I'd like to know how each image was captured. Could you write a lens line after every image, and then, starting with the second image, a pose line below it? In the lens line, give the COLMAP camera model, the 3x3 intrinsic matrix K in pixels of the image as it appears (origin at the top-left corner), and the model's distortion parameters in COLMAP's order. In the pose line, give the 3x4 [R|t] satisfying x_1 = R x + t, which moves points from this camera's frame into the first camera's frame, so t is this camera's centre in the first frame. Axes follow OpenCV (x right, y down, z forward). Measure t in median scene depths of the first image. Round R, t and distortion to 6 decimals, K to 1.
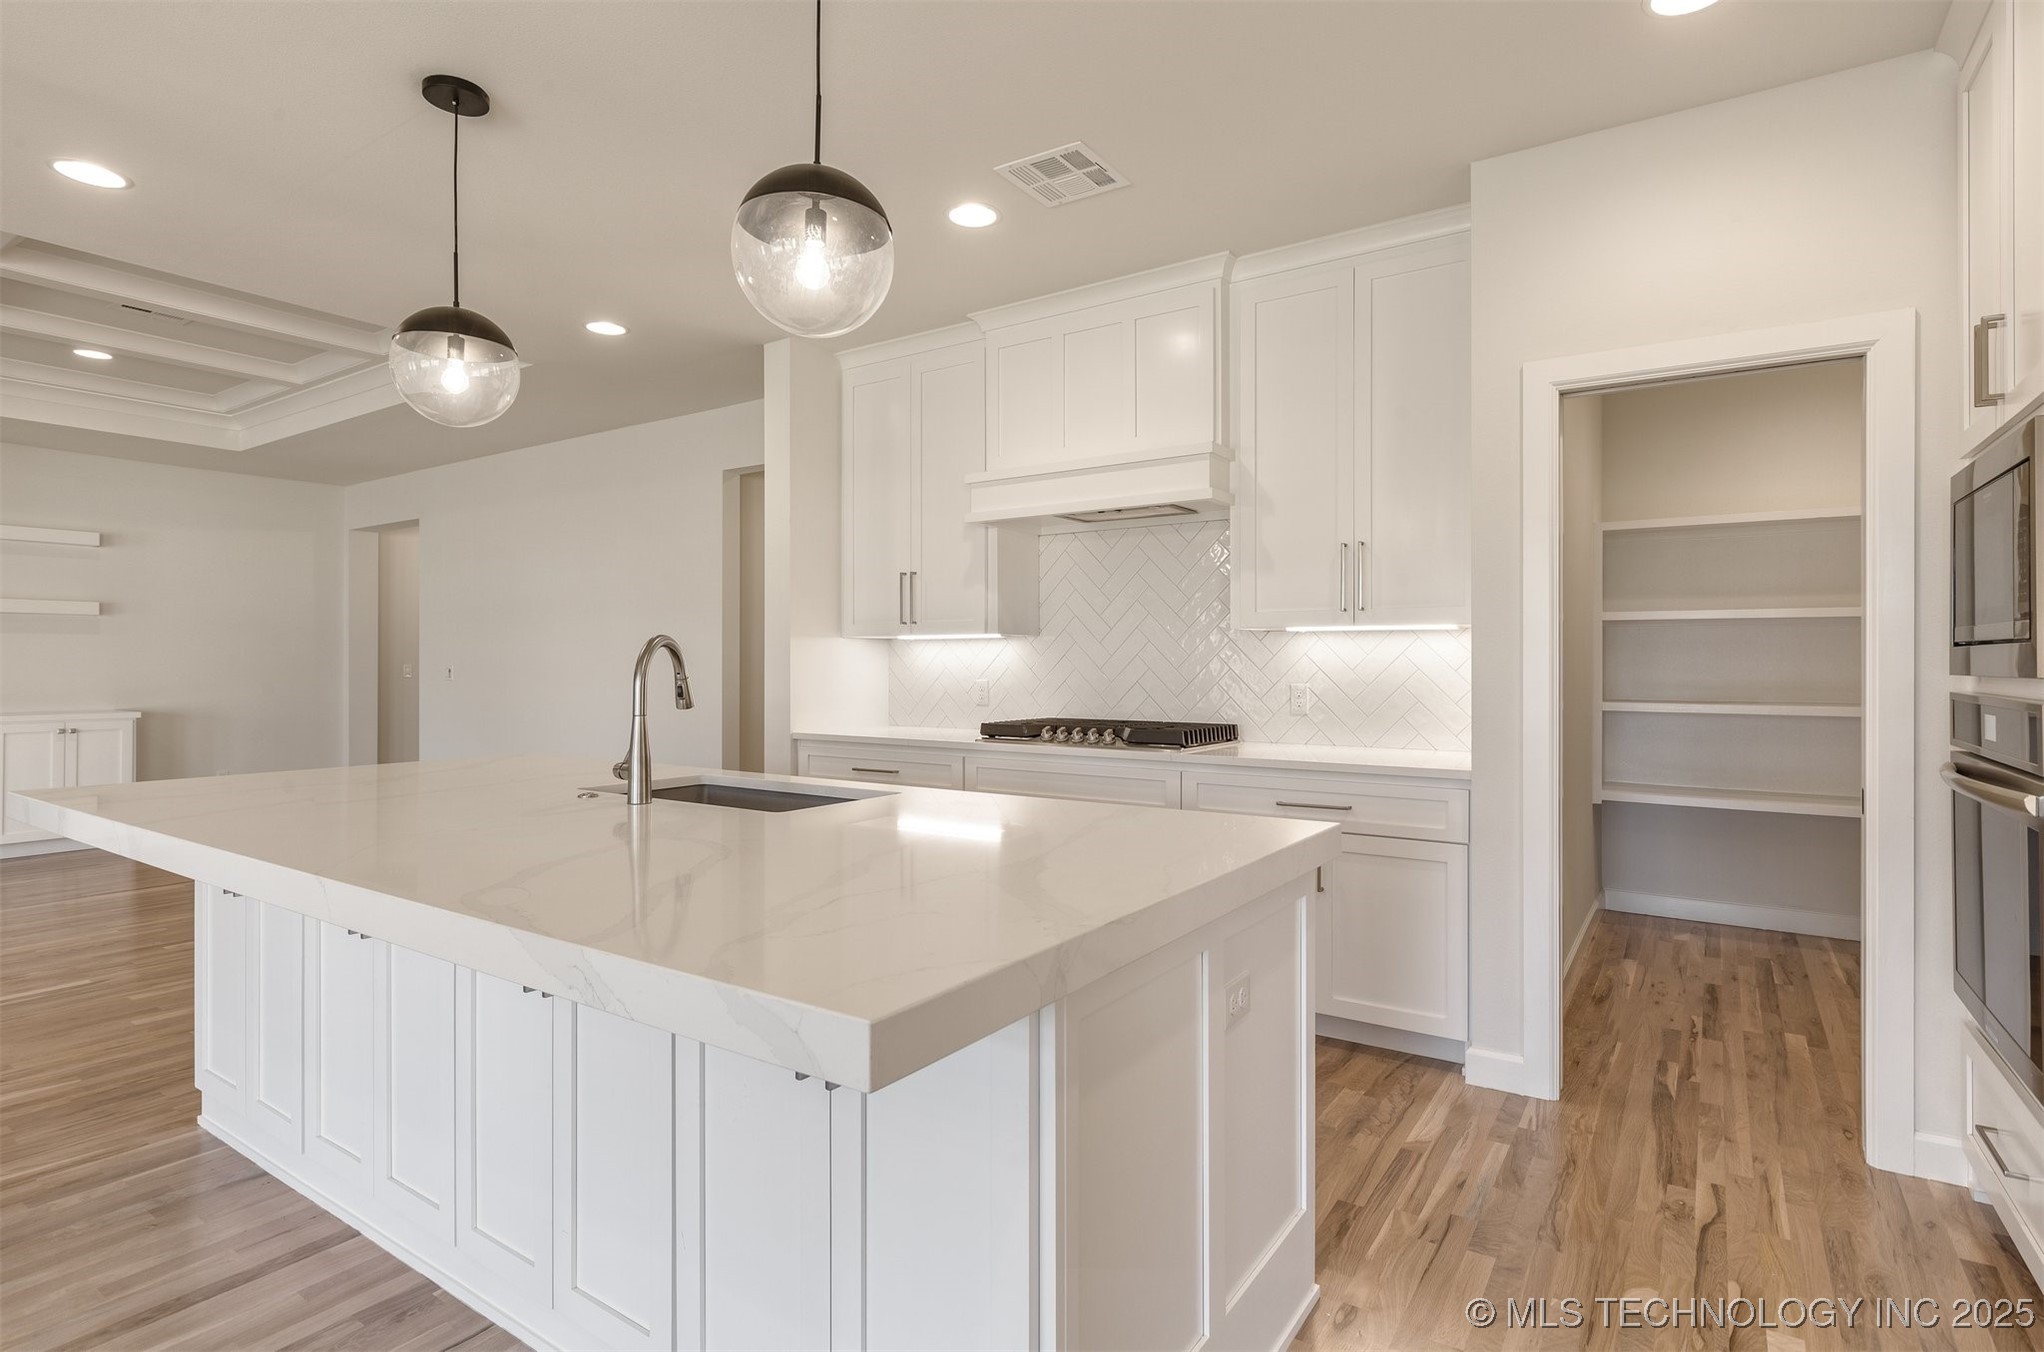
lens RADIAL K [[1000.9, 0, 1061.1], [0, 1000.9, 664.3], [0, 0, 1]] dist [0.003235, 0.000033]
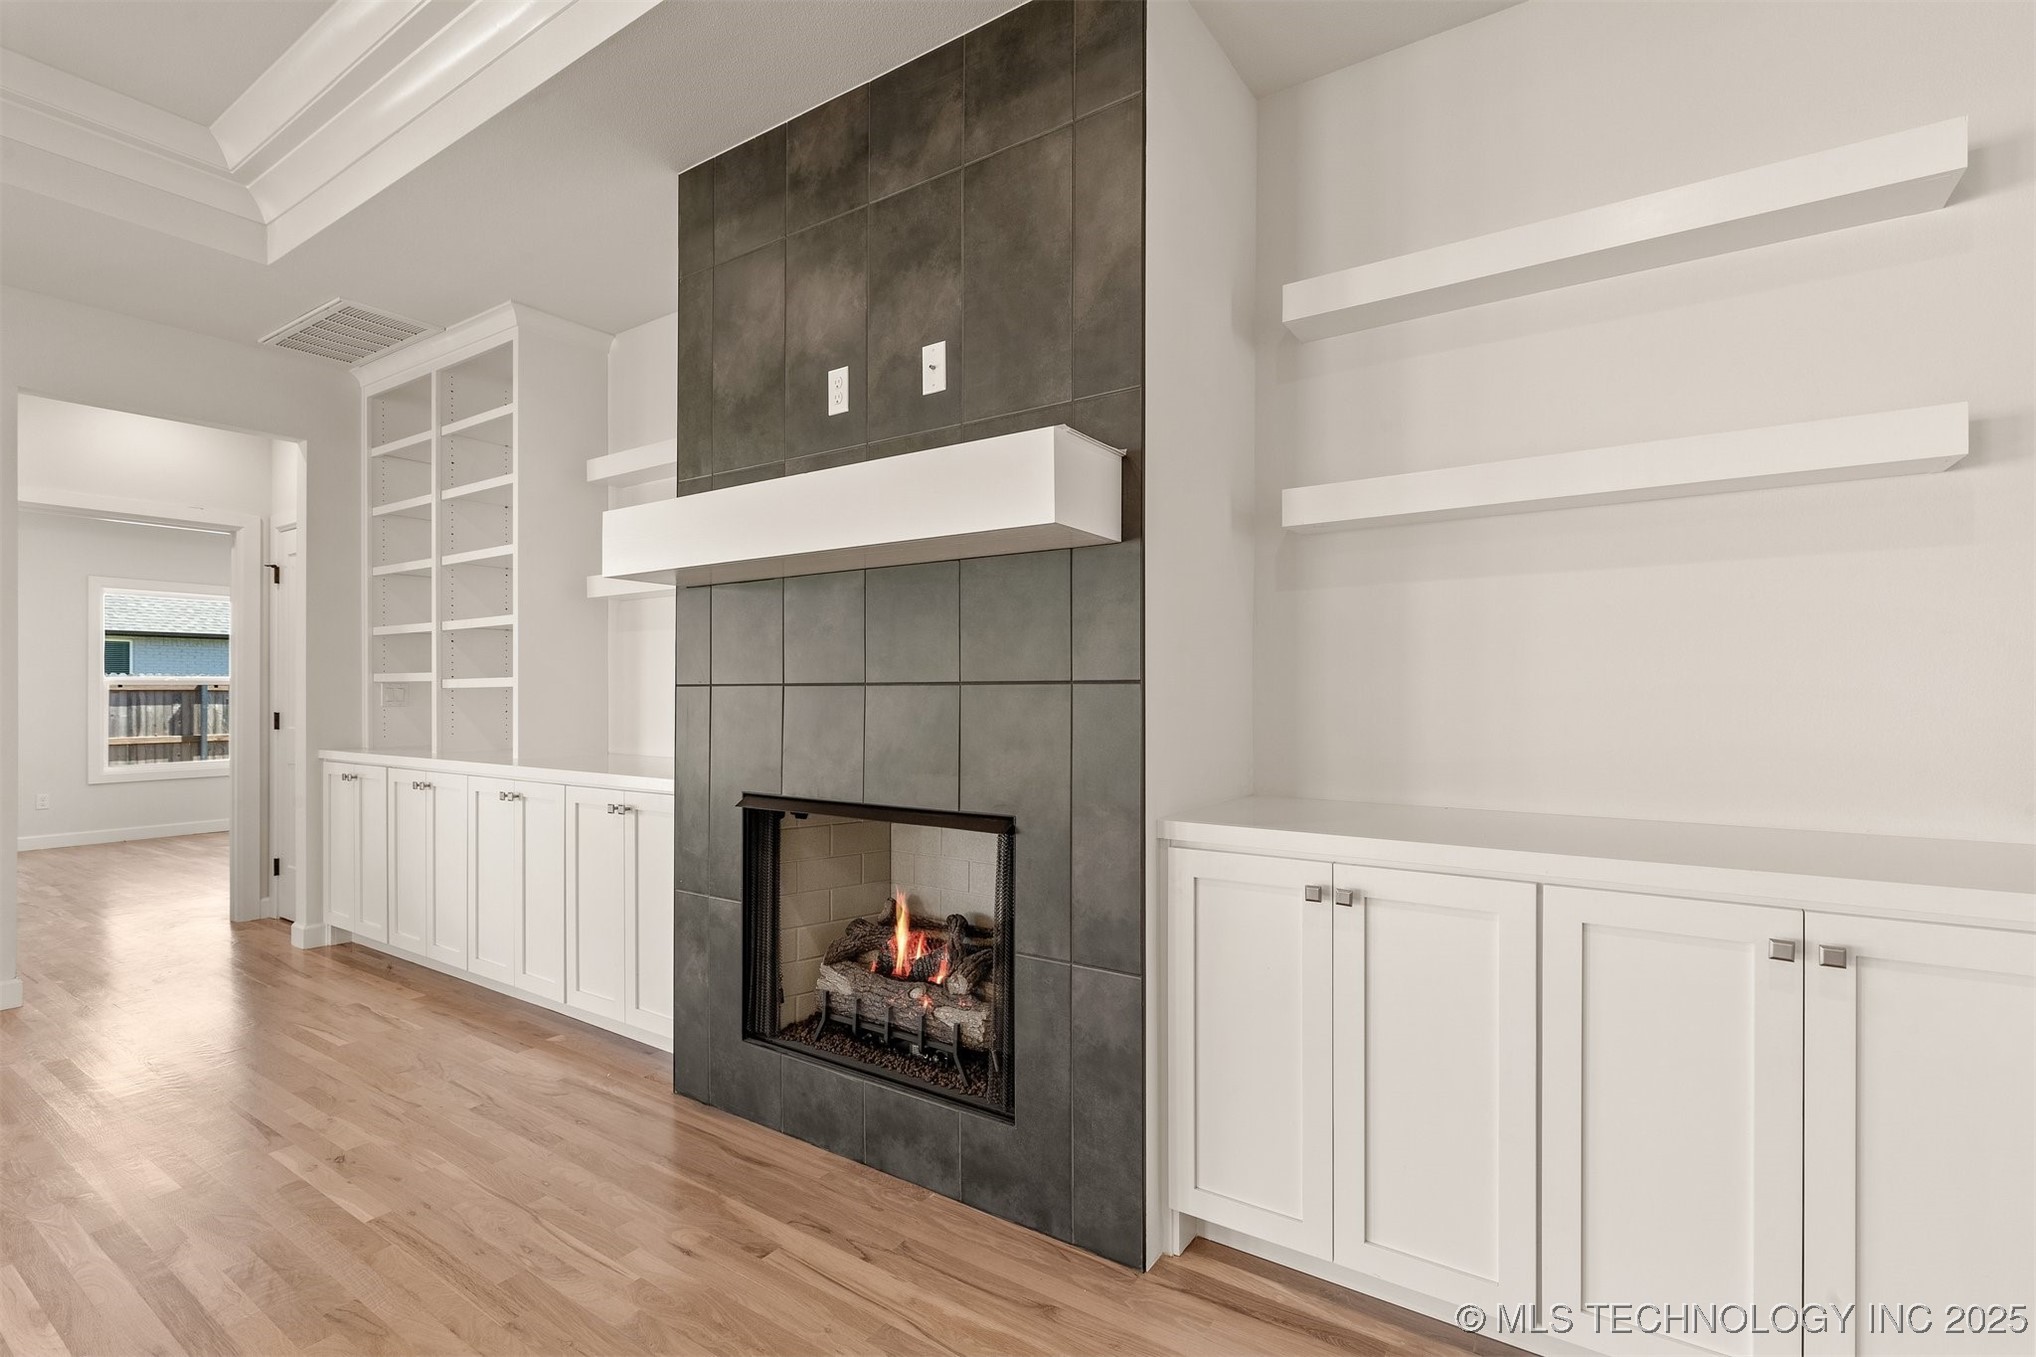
lens RADIAL K [[921.8, 0, 1033.9], [0, 921.8, 698.4], [0, 0, 1]] dist [0.006671, -0.000382]
pose [[-0.009991, -0.004925, -0.999938, -1.482229], [-0.007066, 0.999963, -0.004855, 0.018887], [0.999925, 0.007018, -0.010026, 1.575378]]
